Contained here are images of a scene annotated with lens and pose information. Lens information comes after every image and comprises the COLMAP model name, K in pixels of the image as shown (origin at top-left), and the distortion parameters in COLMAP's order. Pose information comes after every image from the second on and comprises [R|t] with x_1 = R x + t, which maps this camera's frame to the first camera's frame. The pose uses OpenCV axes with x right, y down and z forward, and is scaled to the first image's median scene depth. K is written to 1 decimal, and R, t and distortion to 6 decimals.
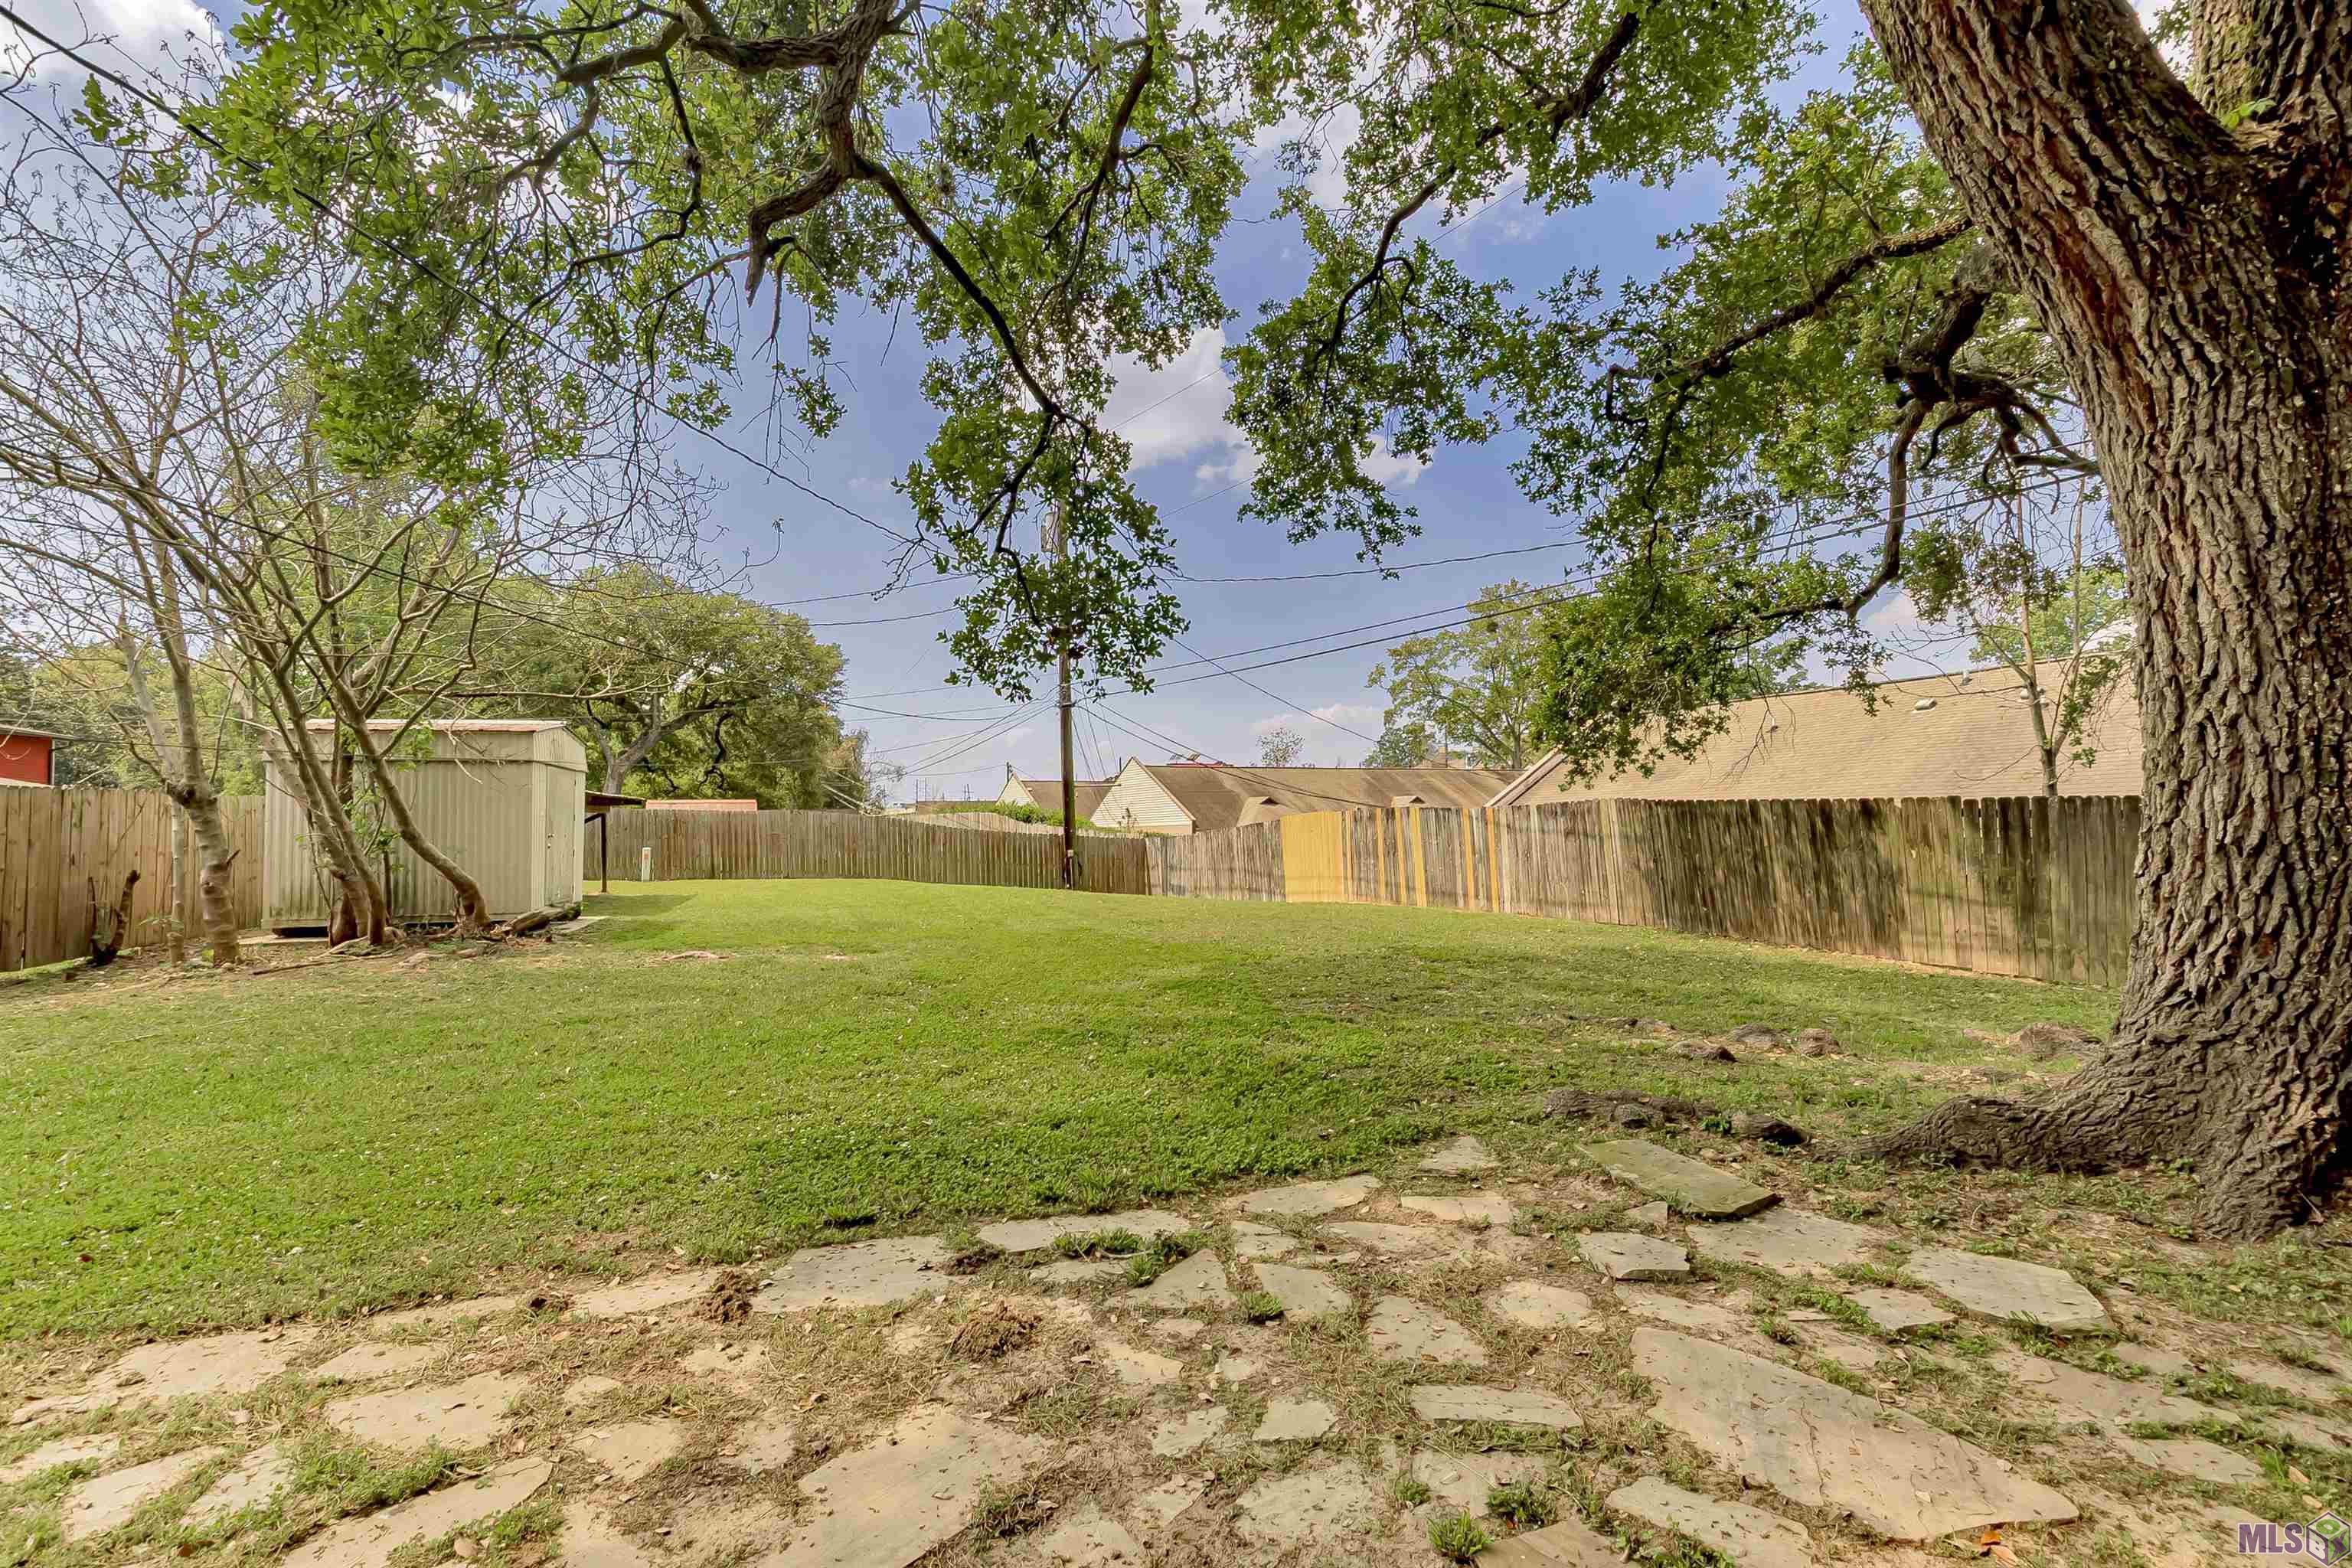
lens RADIAL K [[1061.0, 0, 1161.2], [0, 1061.0, 774.4], [0, 0, 1]] dist [-0.000987, 0.000632]
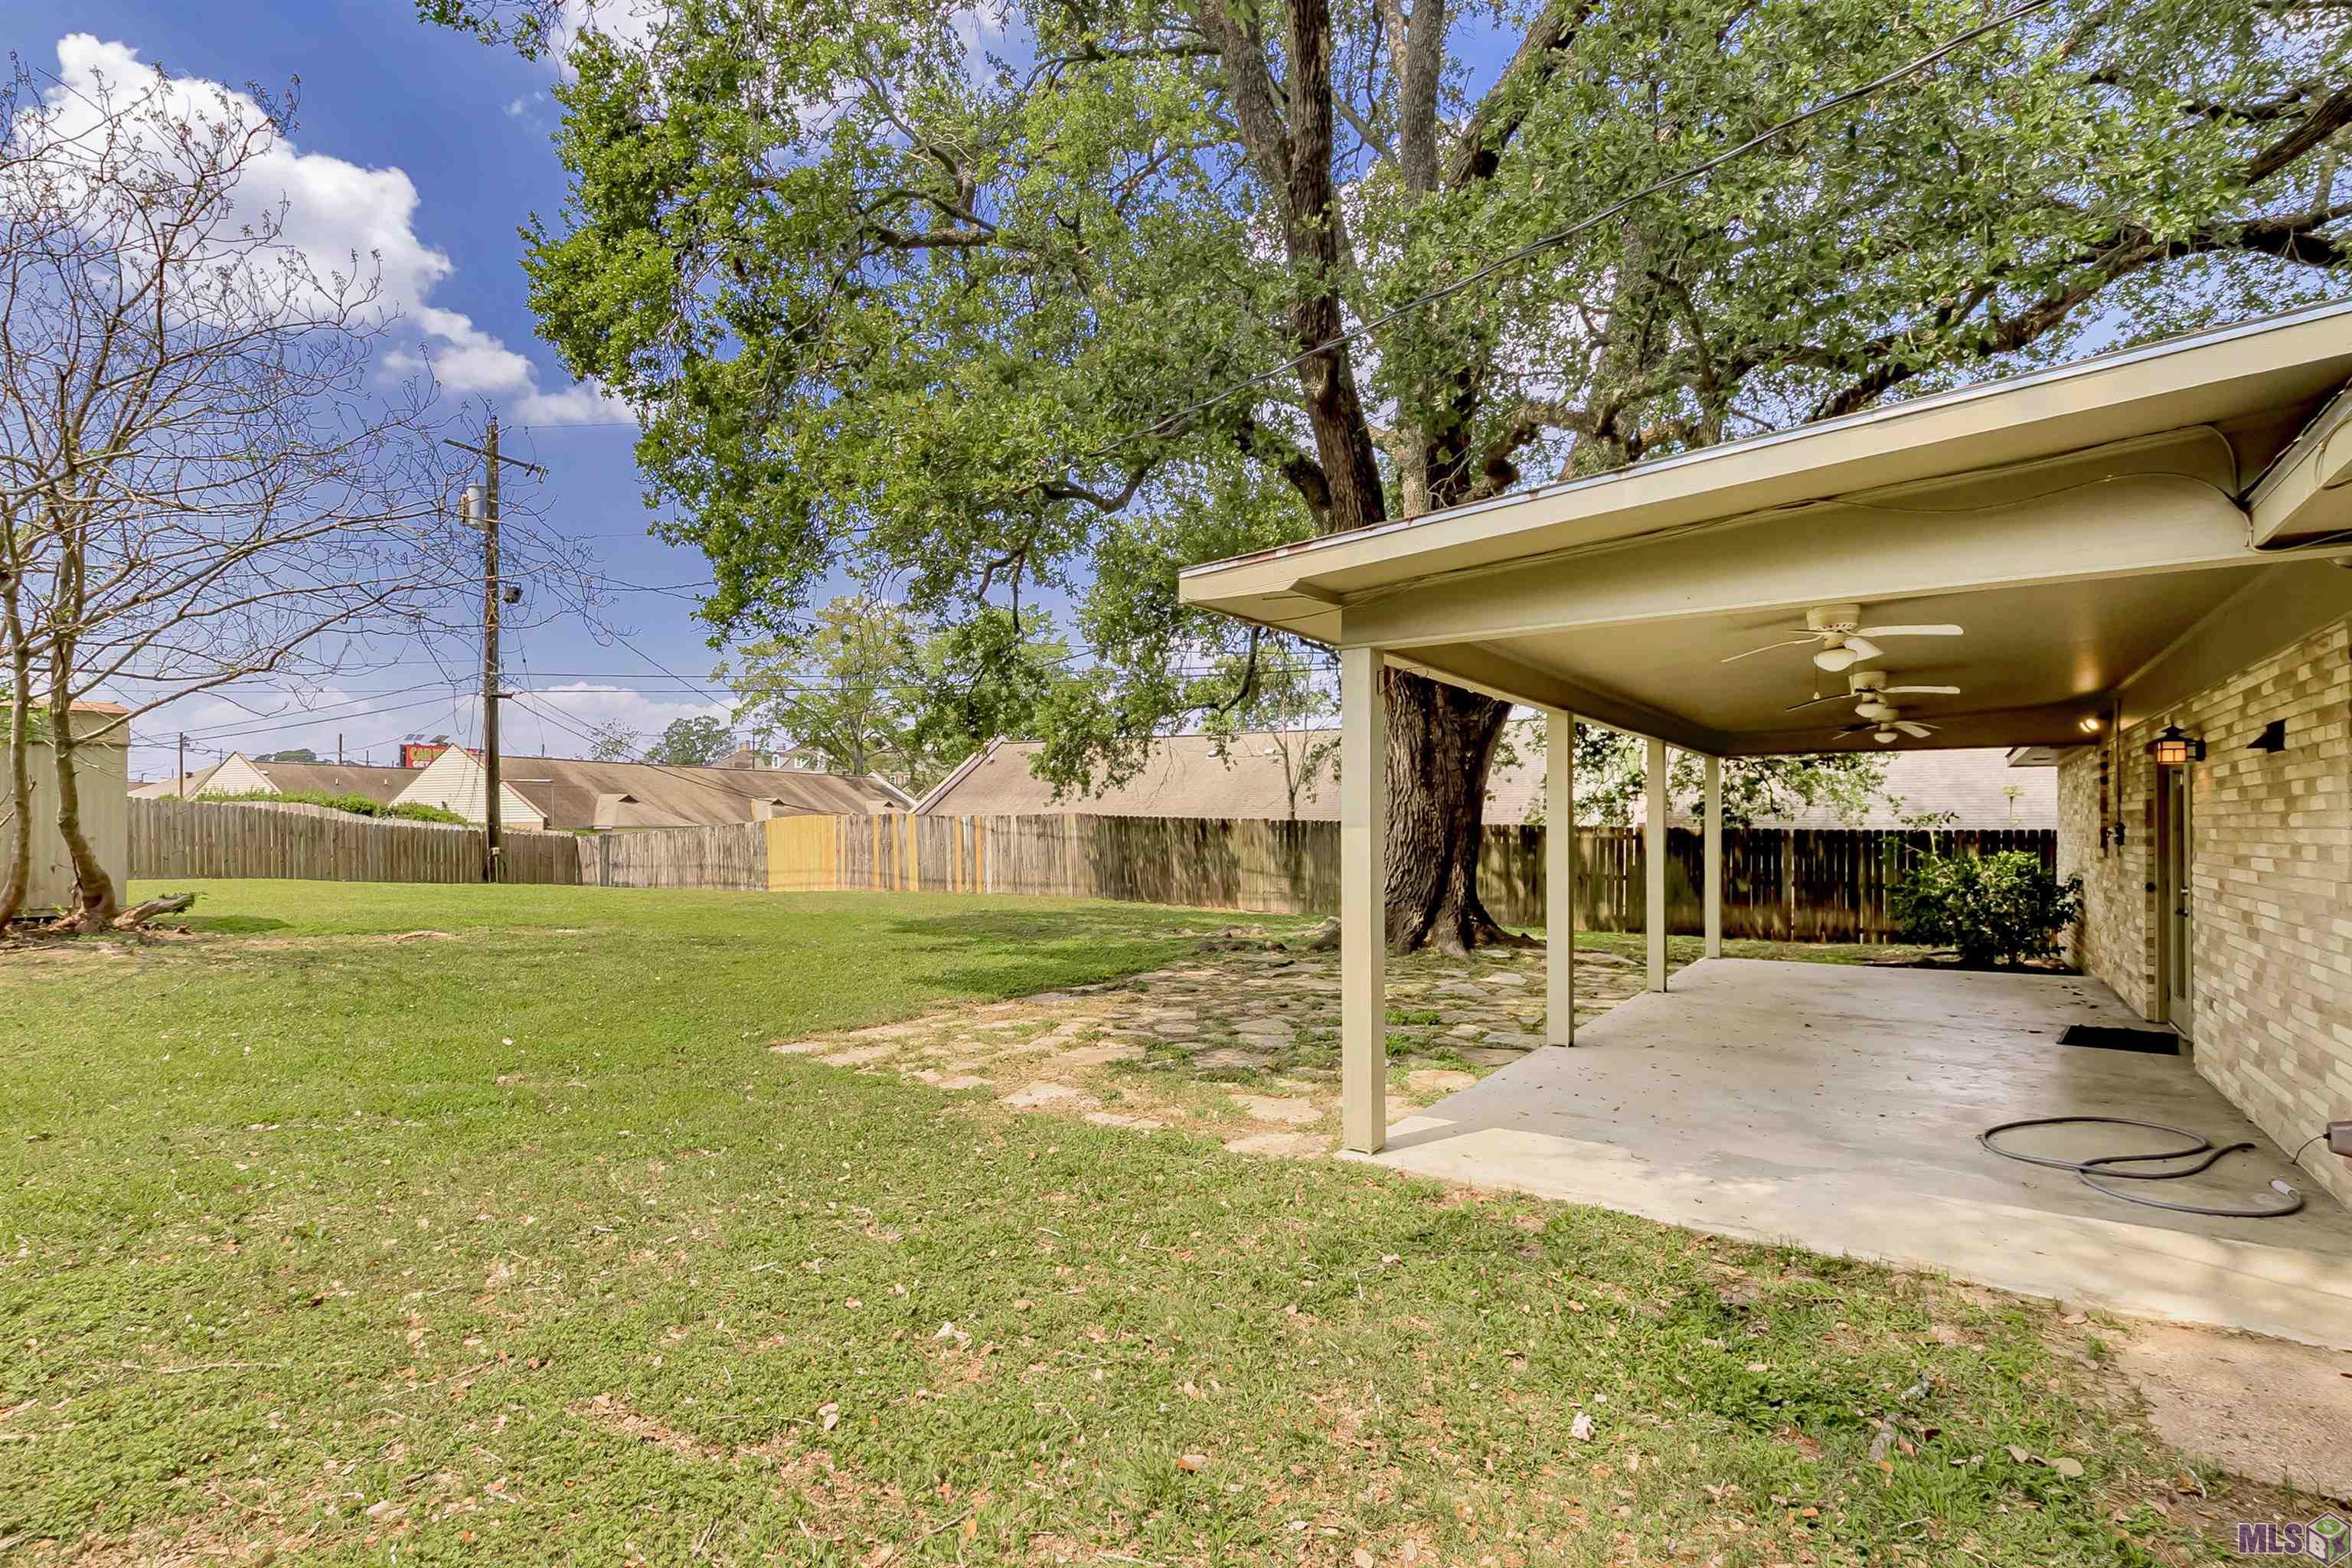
lens RADIAL K [[1061.0, 0, 1170.1], [0, 1061.0, 797.1], [0, 0, 1]] dist [-0.000987, 0.000632]
pose [[0.802491, 0.033681, 0.595713, -0.370068], [-0.045107, 0.998973, 0.004282, -0.012670], [-0.594957, -0.030307, 0.803186, -0.290528]]
